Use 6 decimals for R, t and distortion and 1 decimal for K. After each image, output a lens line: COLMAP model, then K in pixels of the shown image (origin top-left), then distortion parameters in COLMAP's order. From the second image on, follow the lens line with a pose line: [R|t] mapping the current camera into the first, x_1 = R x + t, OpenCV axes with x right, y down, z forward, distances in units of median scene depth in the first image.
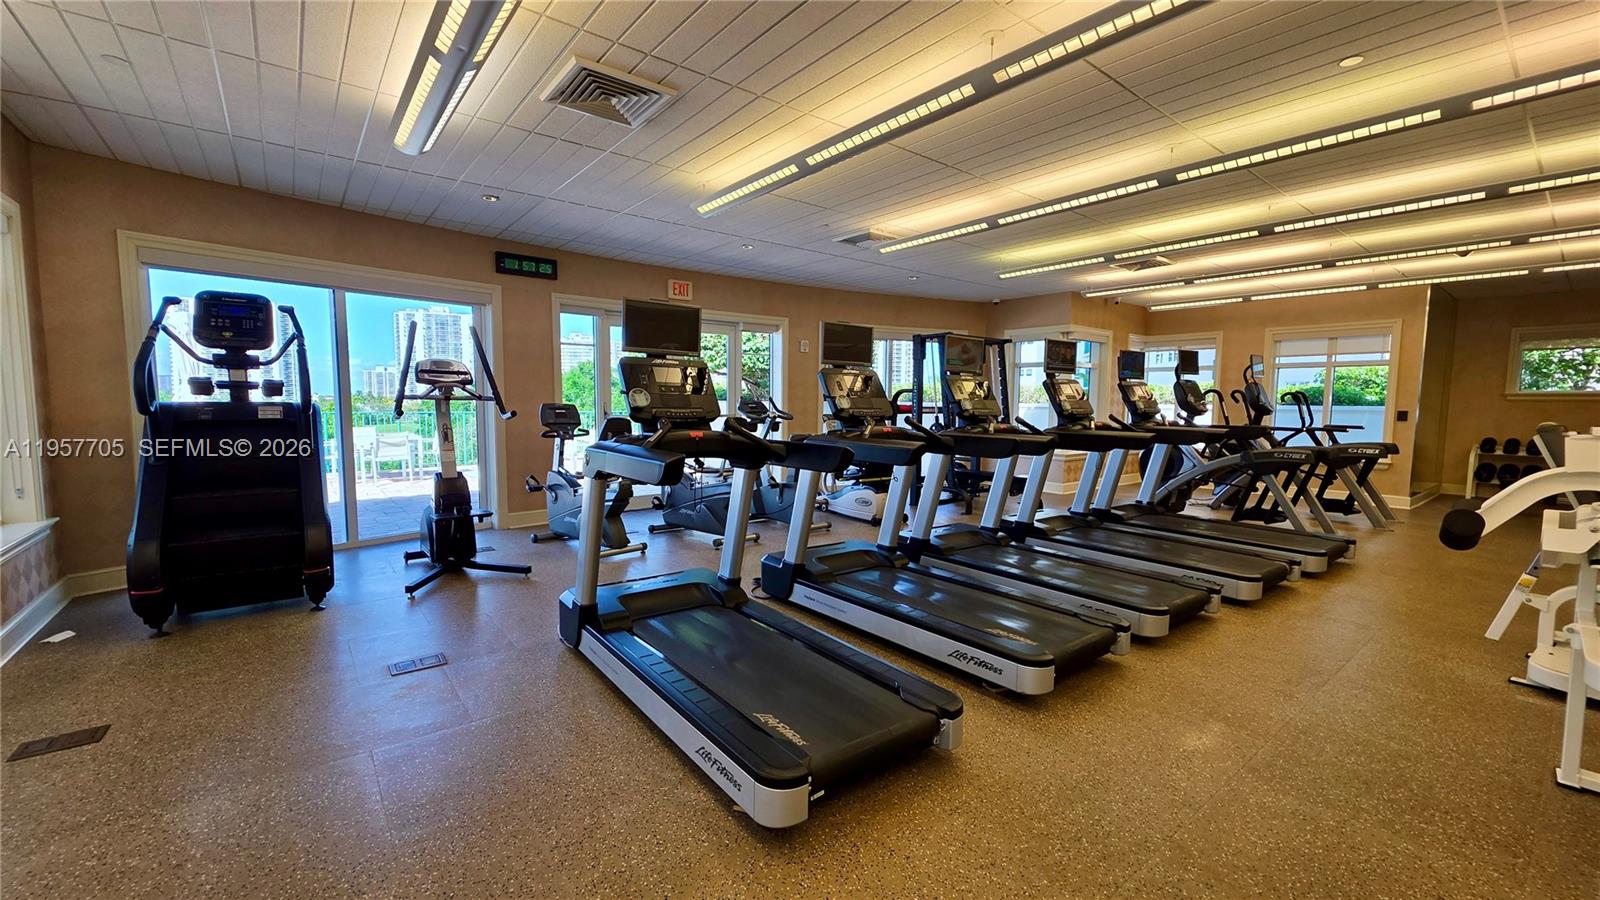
lens RADIAL K [[640.5, 0, 812.0], [0, 640.5, 454.3], [0, 0, 1]] dist [0.001691, -0.000221]
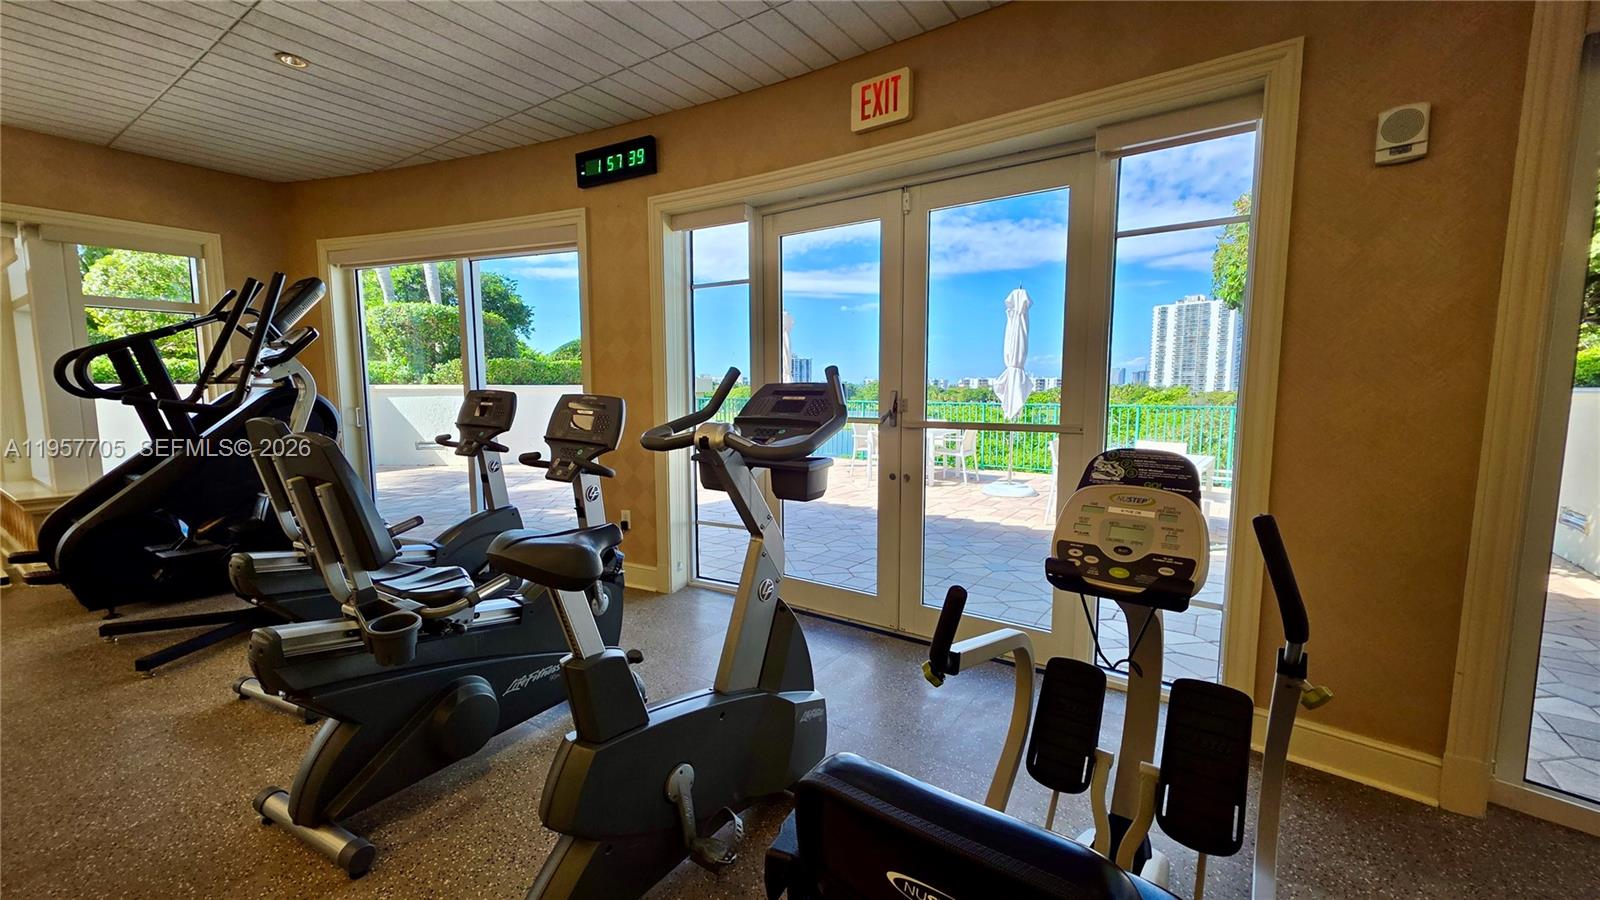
lens RADIAL K [[640.5, 0, 812.0], [0, 640.5, 454.3], [0, 0, 1]] dist [0.001691, -0.000221]
pose [[0.307939, 0.100873, -0.946044, 0.210992], [-0.056483, 0.994548, 0.087659, -0.082528], [0.949728, 0.026442, 0.311957, 0.982290]]
